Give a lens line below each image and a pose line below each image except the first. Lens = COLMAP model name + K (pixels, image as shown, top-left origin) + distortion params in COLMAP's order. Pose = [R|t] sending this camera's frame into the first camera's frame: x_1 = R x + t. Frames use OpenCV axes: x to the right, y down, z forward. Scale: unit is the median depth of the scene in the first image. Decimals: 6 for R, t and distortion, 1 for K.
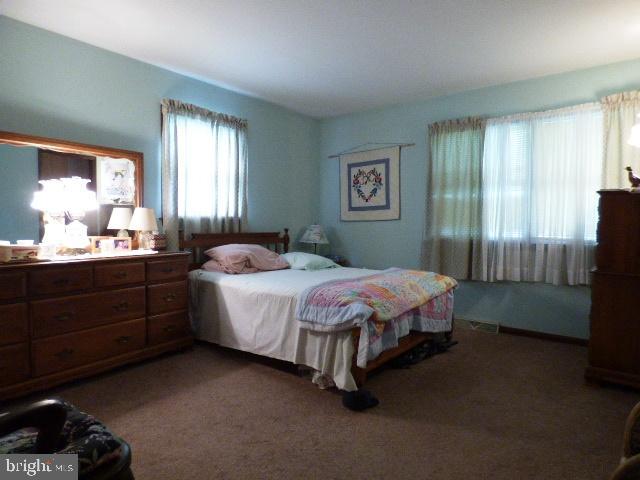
lens RADIAL K [[392.2, 0, 324.0], [0, 392.2, 238.6], [0, 0, 1]] dist [-0.006662, -0.004682]
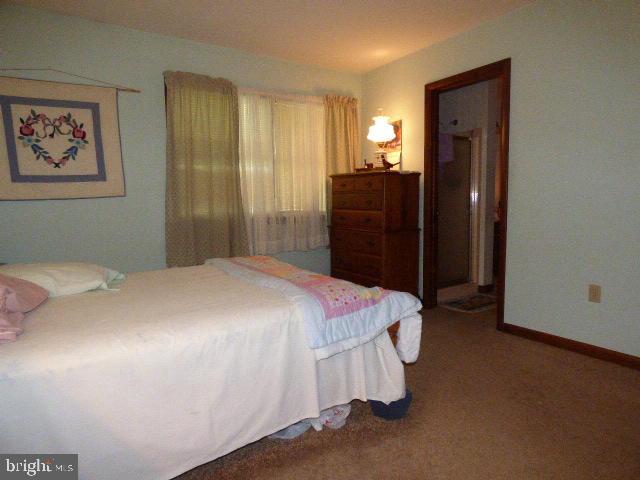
lens RADIAL K [[392.2, 0, 324.0], [0, 392.2, 238.6], [0, 0, 1]] dist [-0.006662, -0.004682]
pose [[0.286602, -0.108561, 0.951879, -0.369344], [0.059217, 0.993667, 0.095497, -0.018891], [-0.956218, 0.028997, 0.291215, 0.448338]]
